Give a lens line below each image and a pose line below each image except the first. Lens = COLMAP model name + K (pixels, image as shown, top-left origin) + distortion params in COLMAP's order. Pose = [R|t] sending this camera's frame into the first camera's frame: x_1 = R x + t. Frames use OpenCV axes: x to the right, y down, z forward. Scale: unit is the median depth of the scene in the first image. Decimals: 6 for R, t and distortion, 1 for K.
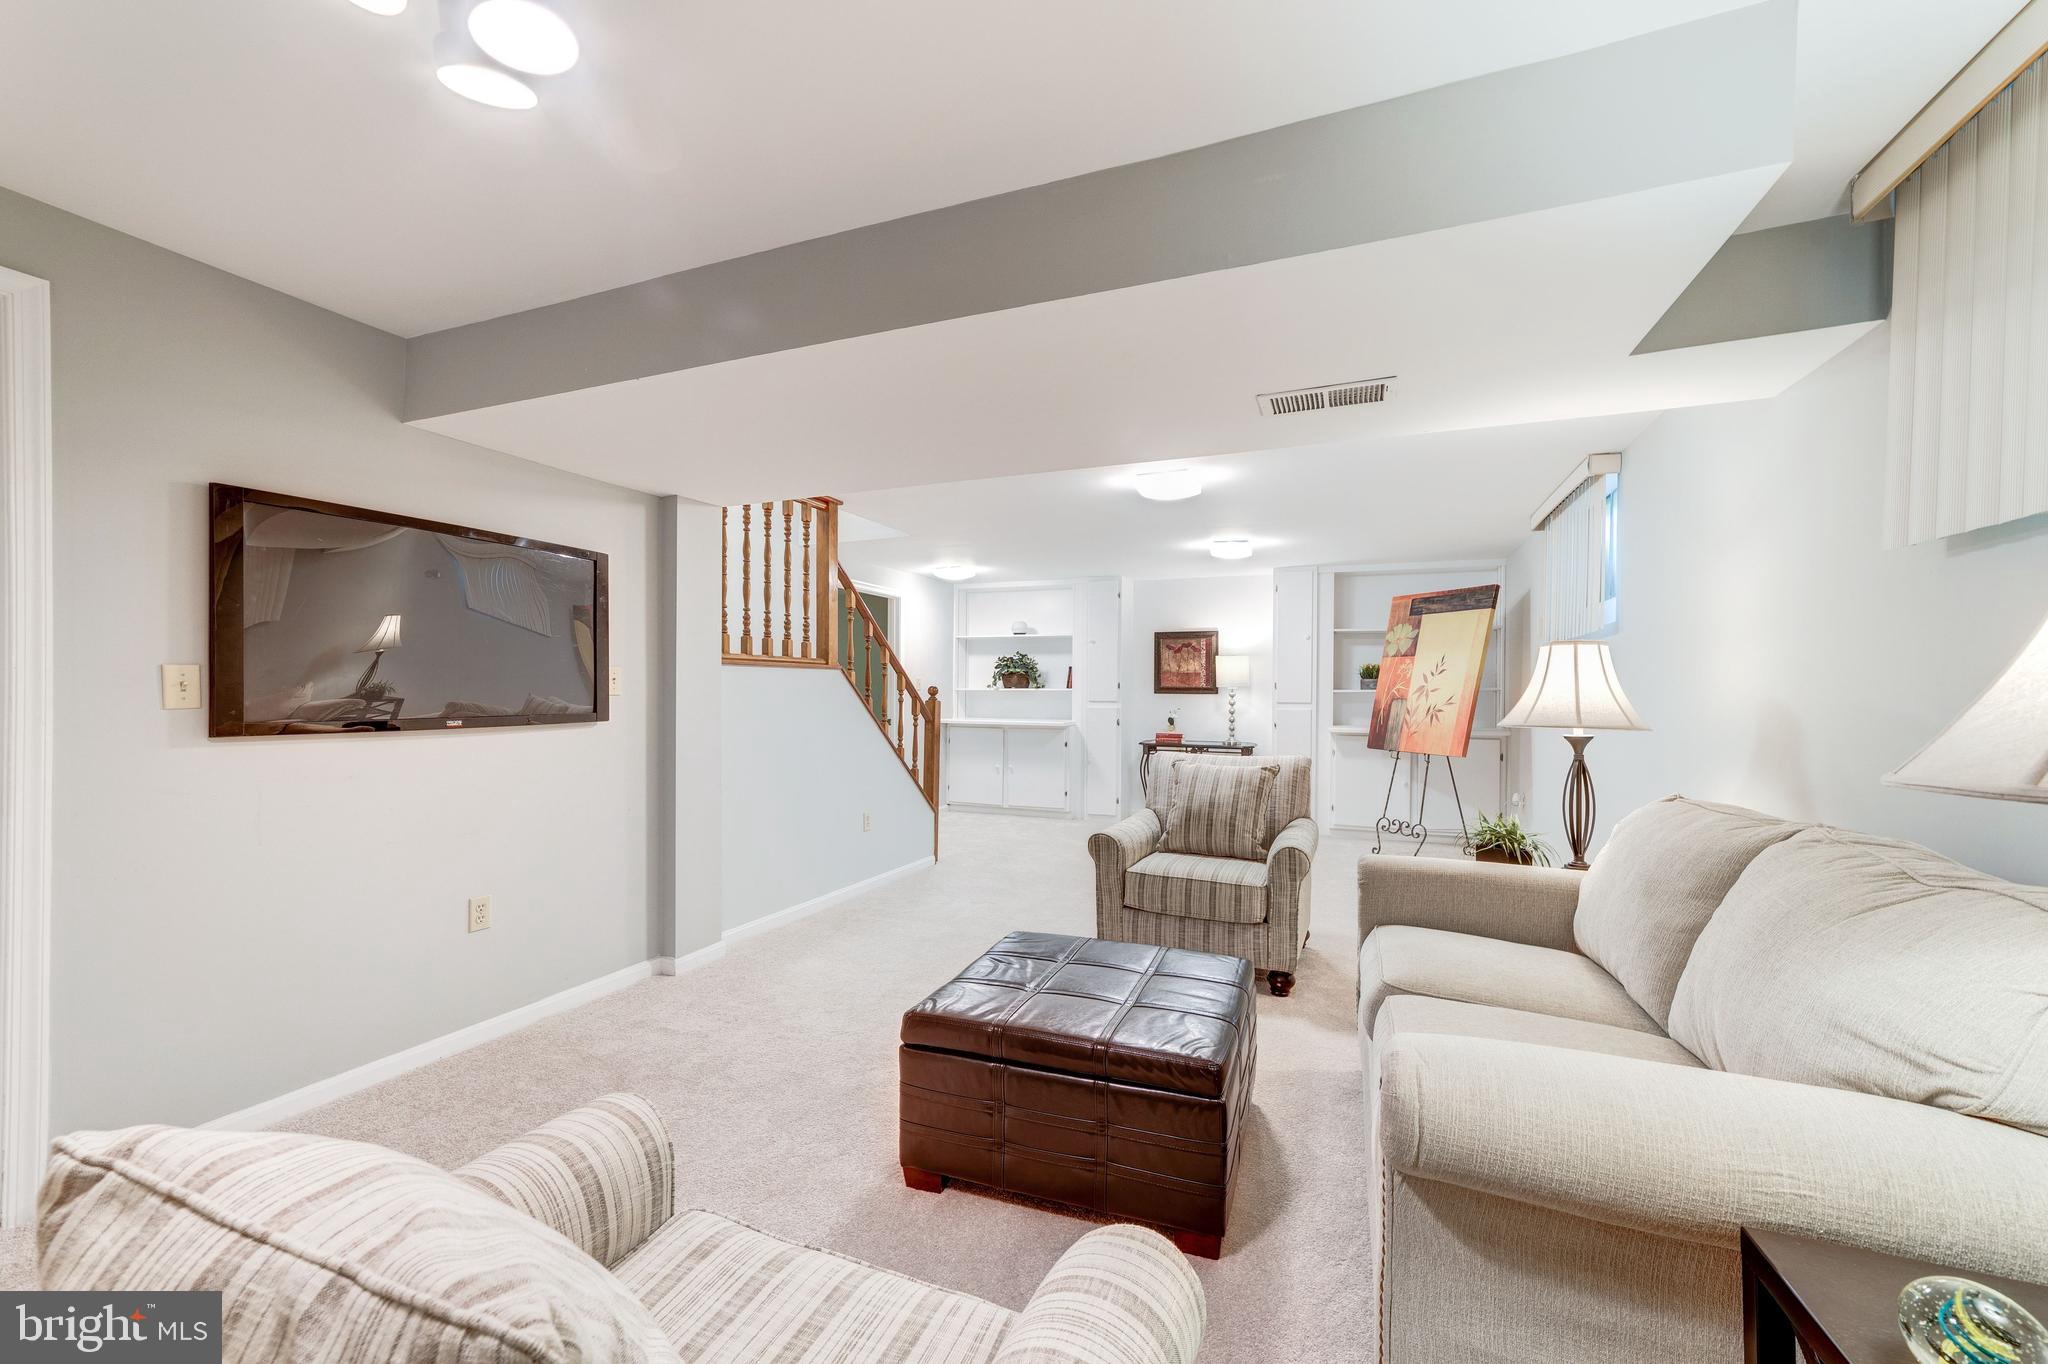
lens RADIAL K [[786.0, 0, 1020.1], [0, 786.0, 690.8], [0, 0, 1]] dist [-0.000603, 0.000052]
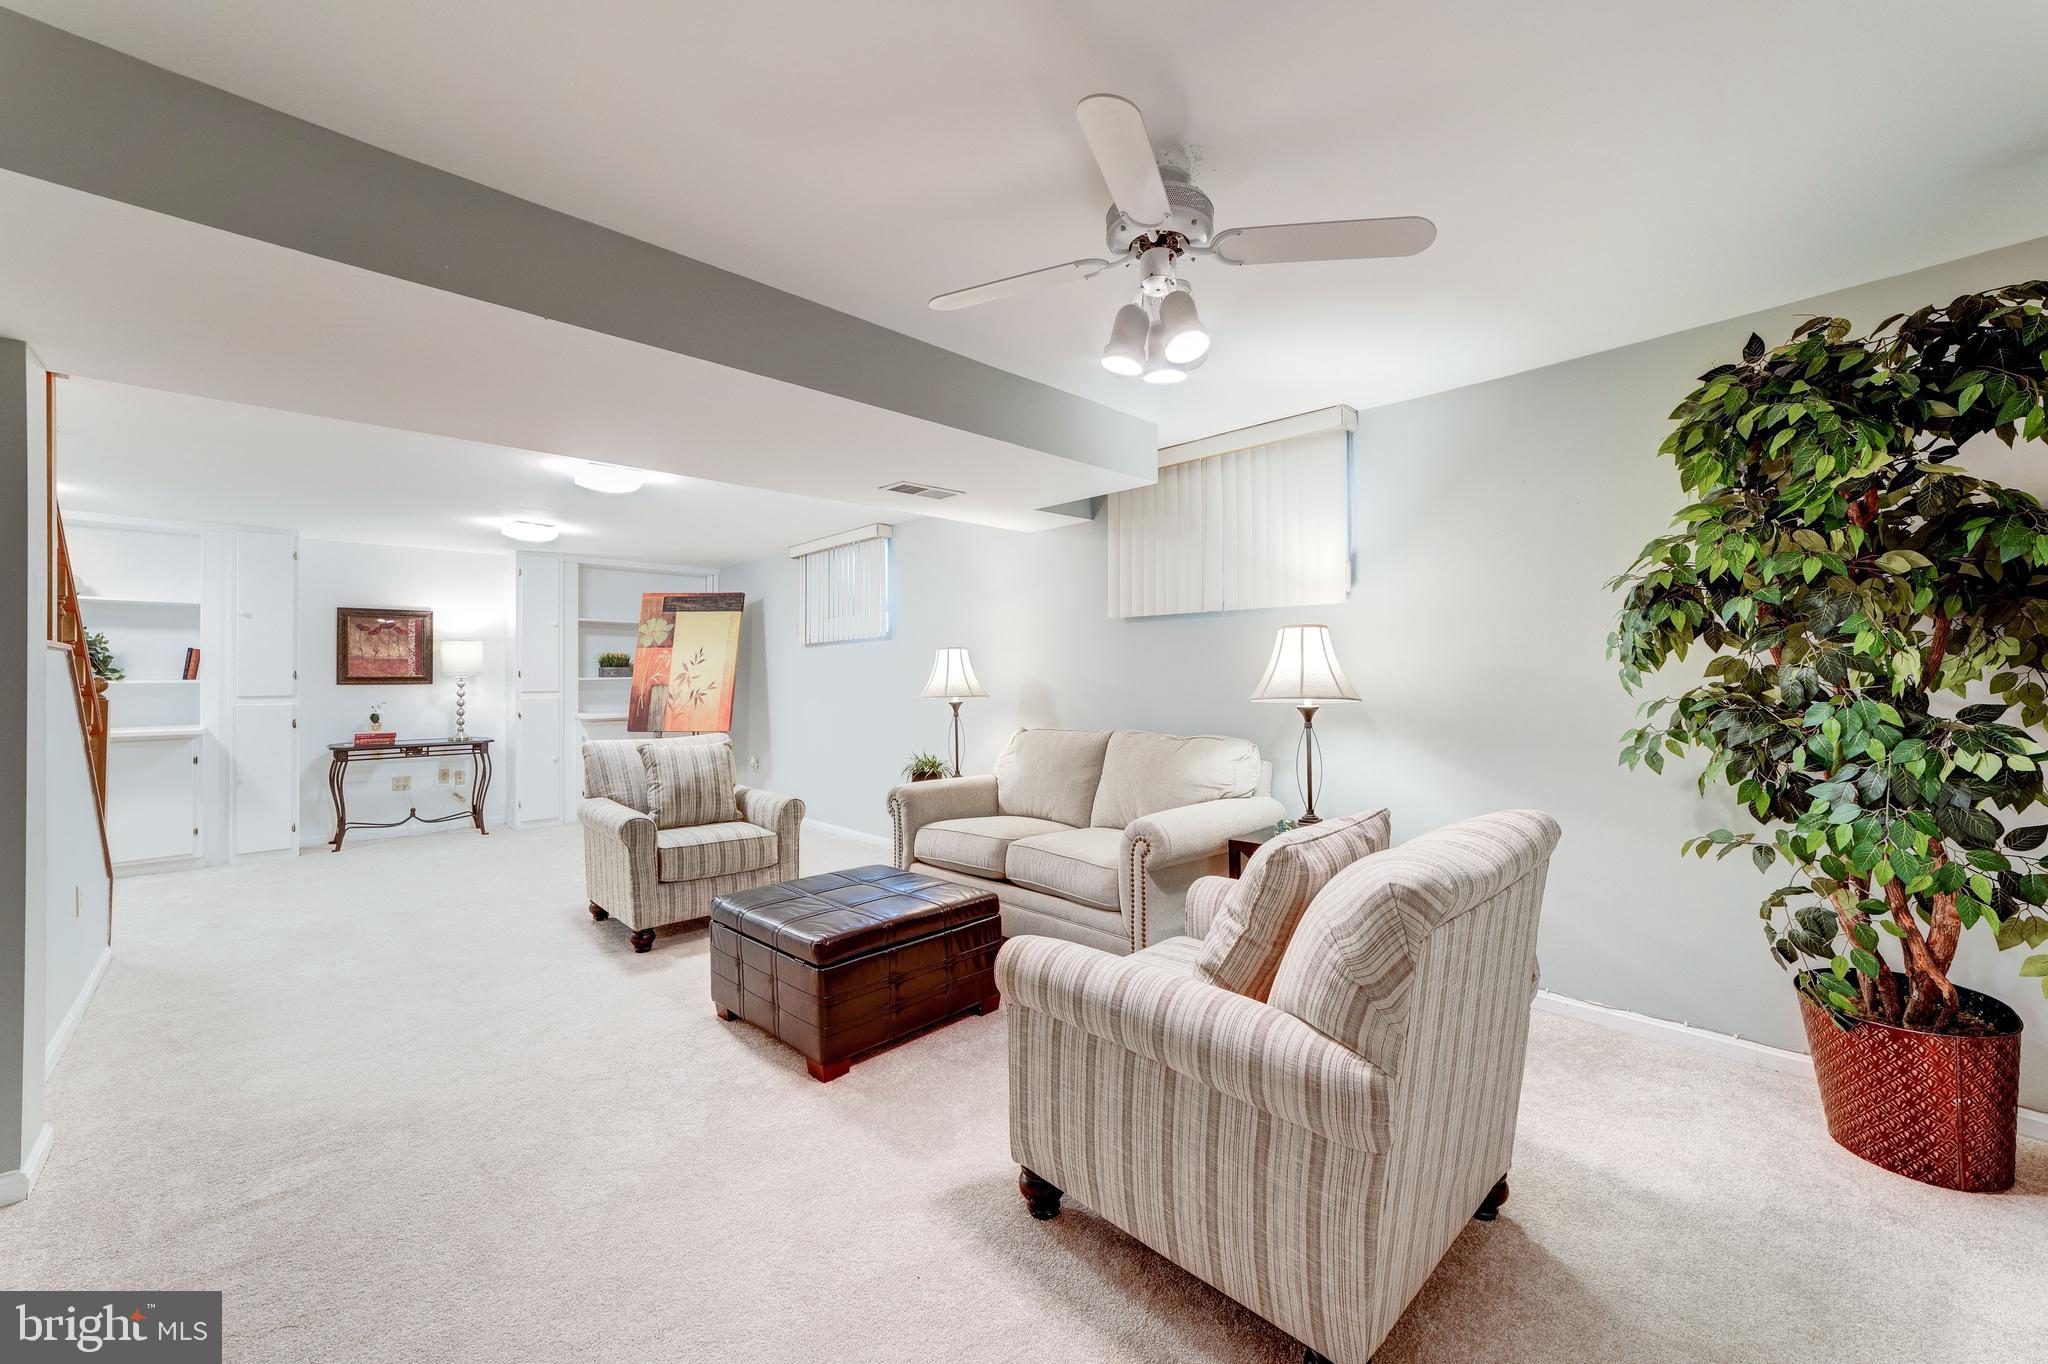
lens RADIAL K [[786.0, 0, 1020.1], [0, 786.0, 690.8], [0, 0, 1]] dist [-0.000603, 0.000052]
pose [[0.419587, -0.024725, 0.907379, -0.326856], [0.010968, 0.999694, 0.022168, -0.000863], [-0.907649, 0.000651, 0.419729, 0.062555]]
